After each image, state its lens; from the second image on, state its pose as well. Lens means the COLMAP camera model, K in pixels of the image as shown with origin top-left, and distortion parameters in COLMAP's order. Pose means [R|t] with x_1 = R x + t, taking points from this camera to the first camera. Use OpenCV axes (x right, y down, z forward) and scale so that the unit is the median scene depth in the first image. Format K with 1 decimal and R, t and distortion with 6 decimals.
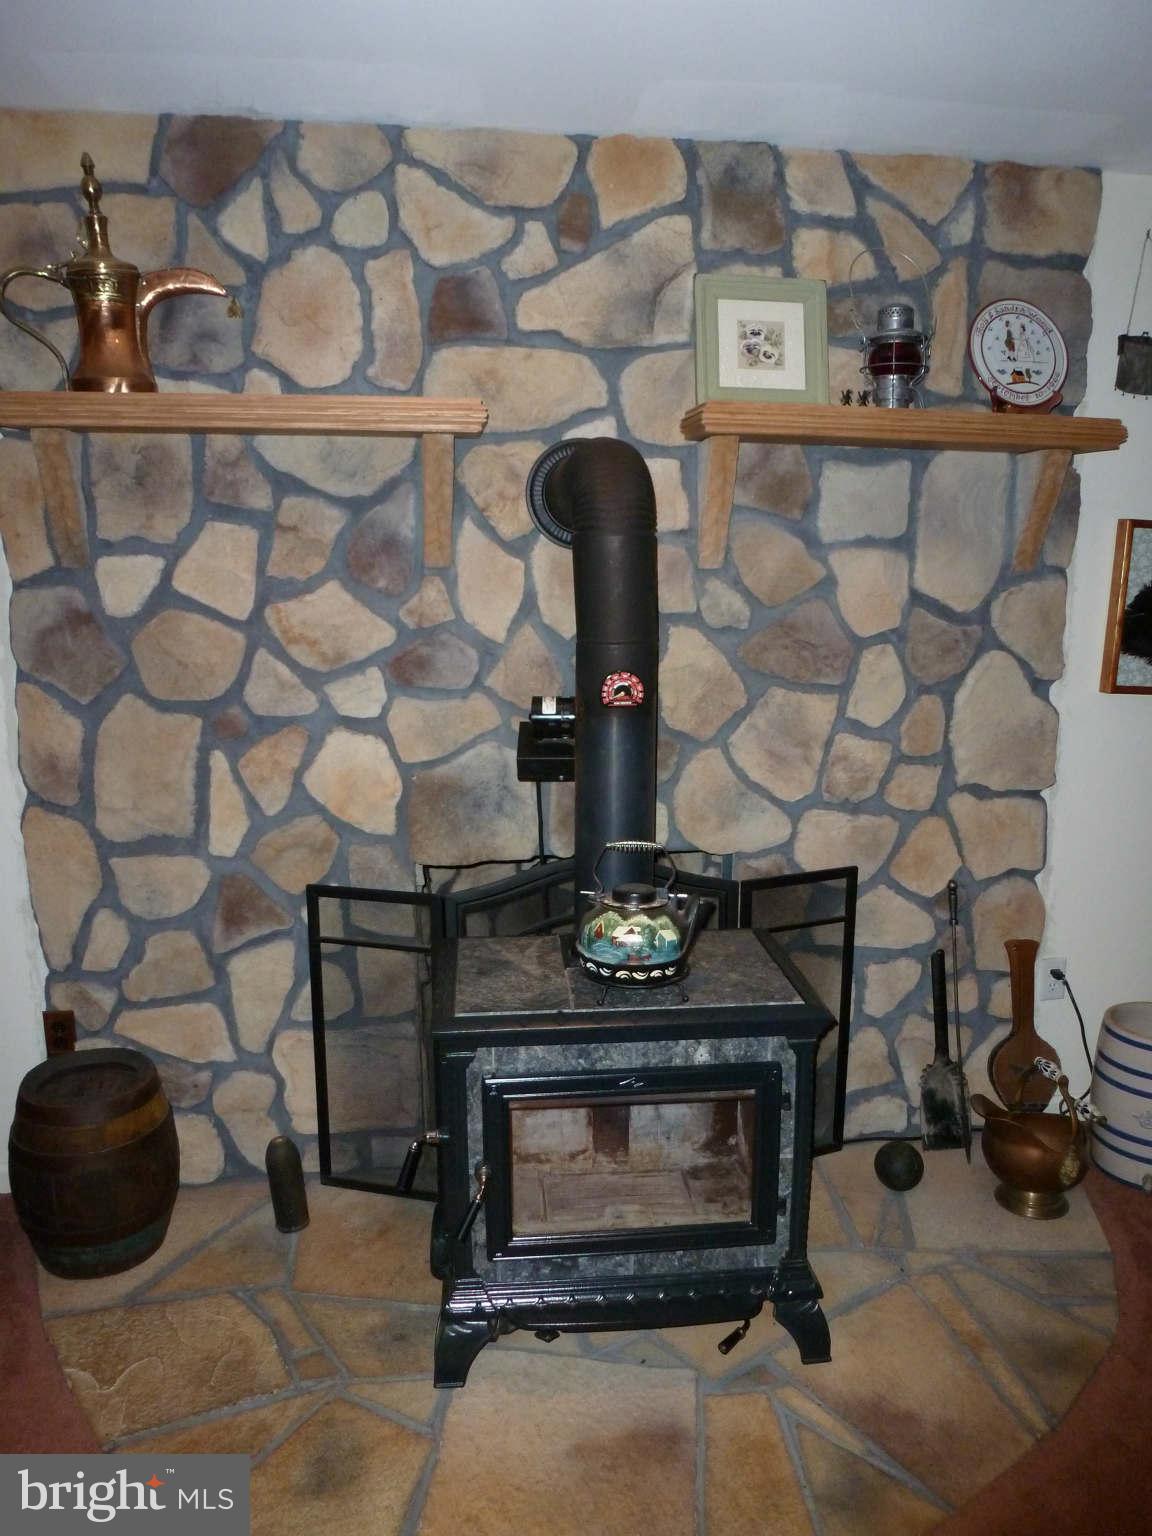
lens RADIAL K [[1098.5, 0, 577.2], [0, 1098.5, 779.2], [0, 0, 1]] dist [-0.040954, 0.000585]
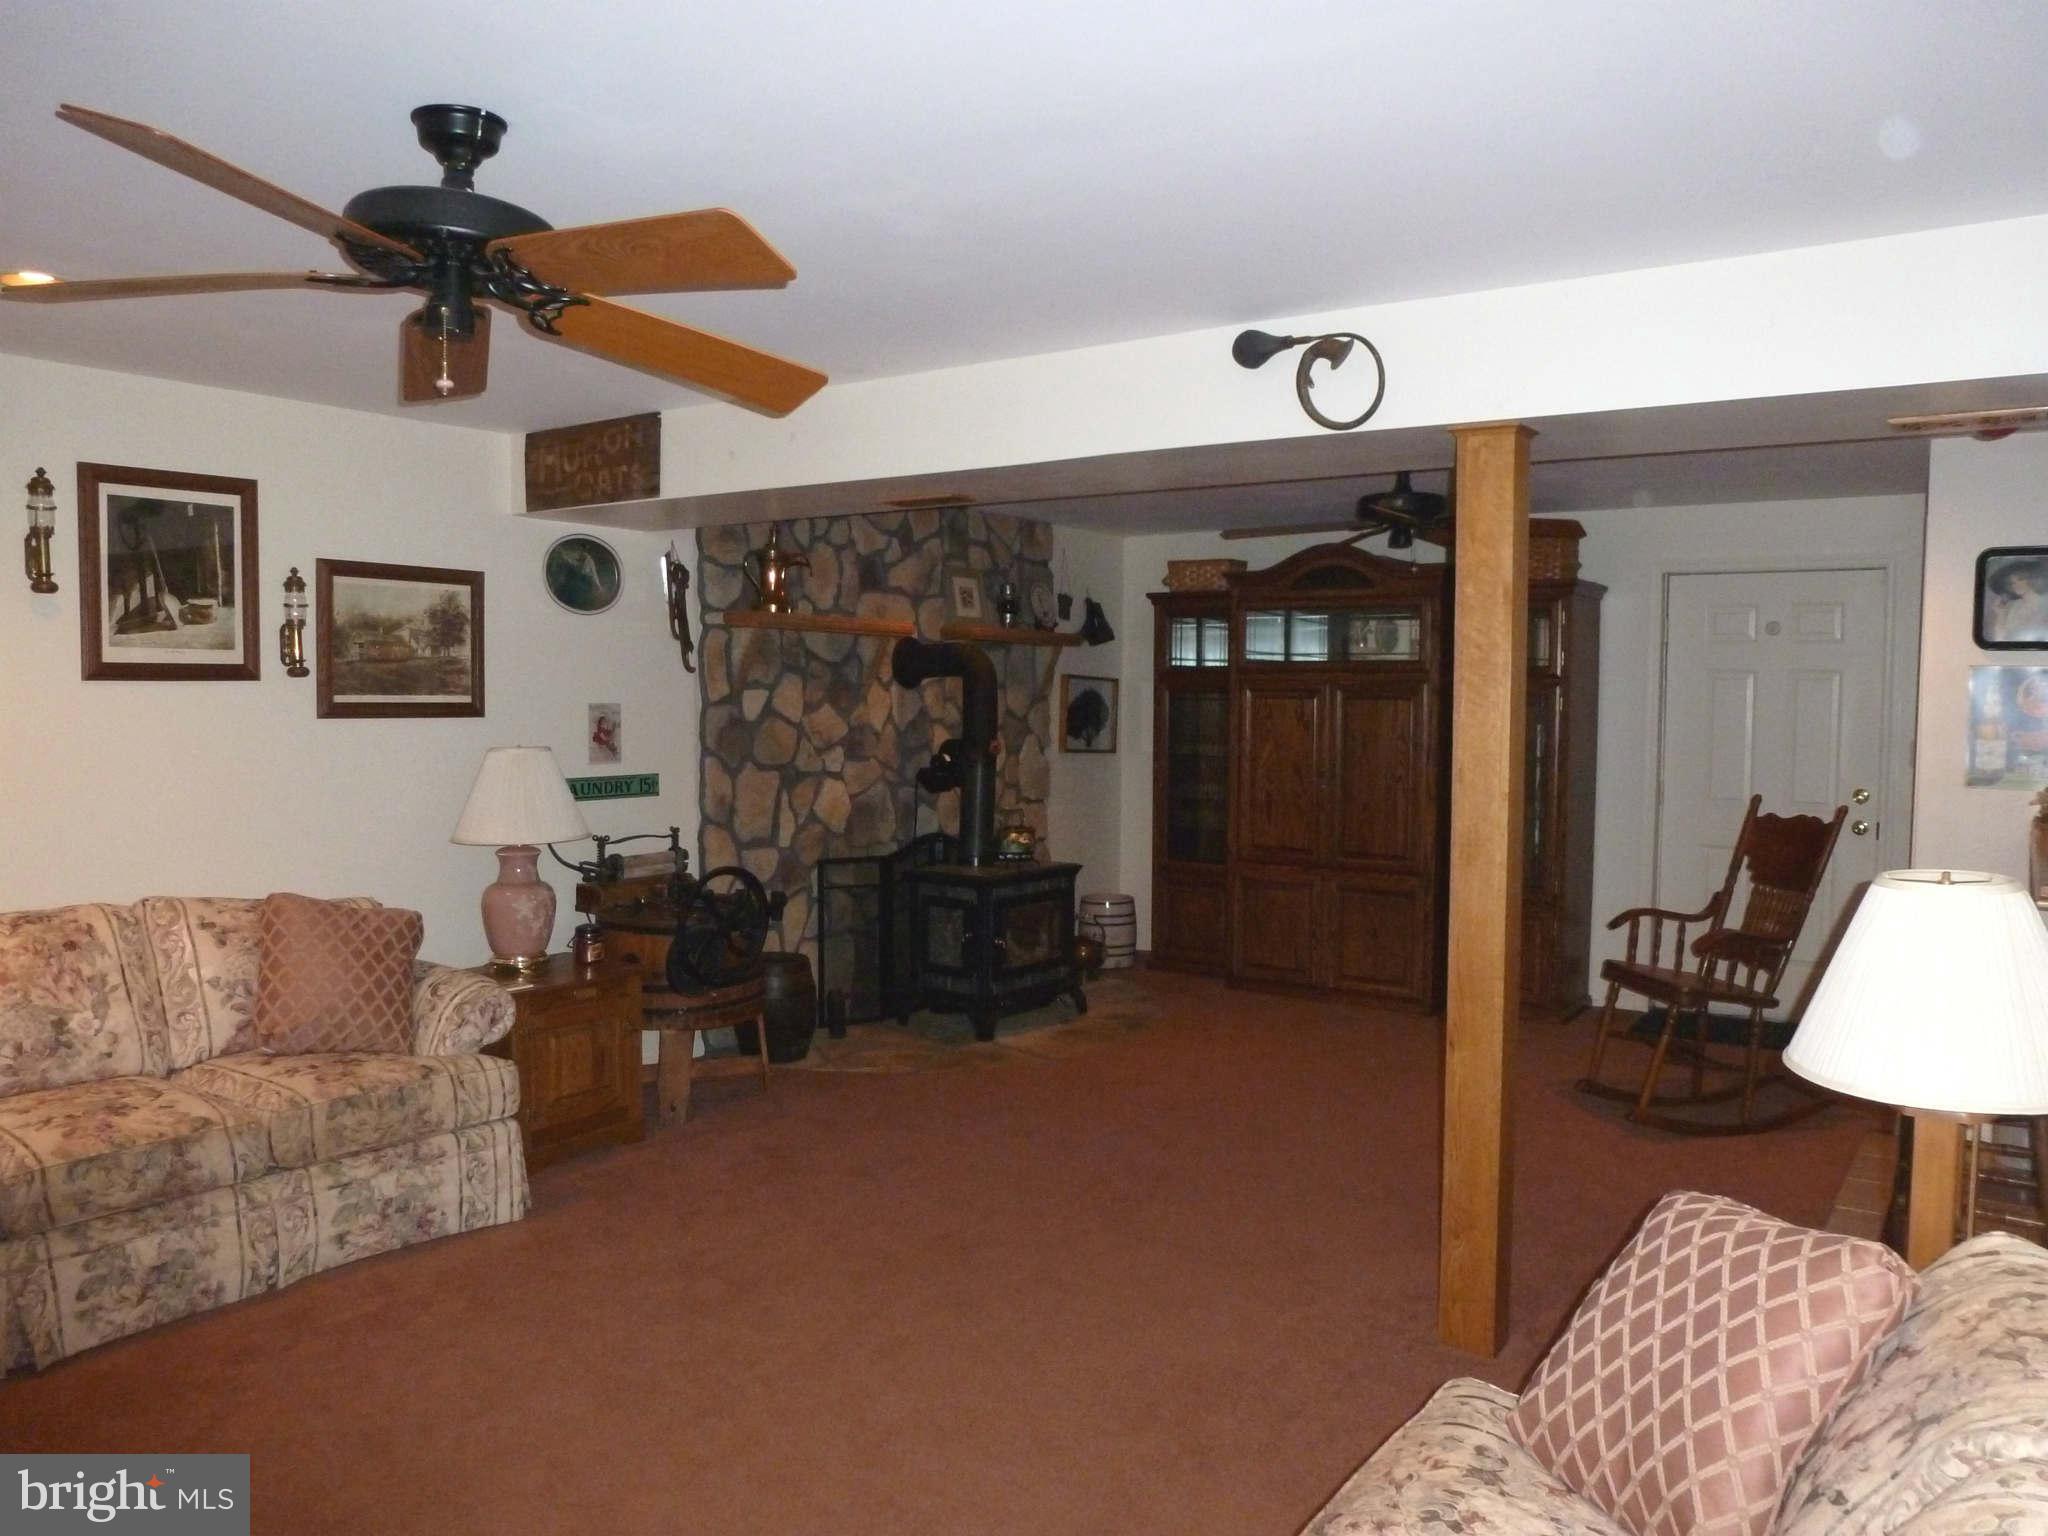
lens RADIAL K [[1464.7, 0, 1015.6], [0, 1464.7, 776.6], [0, 0, 1]] dist [-0.040954, 0.000585]
pose [[0.690011, -0.036068, 0.722899, -1.903554], [0.125413, 0.989608, -0.070333, 0.180967], [-0.712850, 0.139191, 0.687365, -1.050539]]
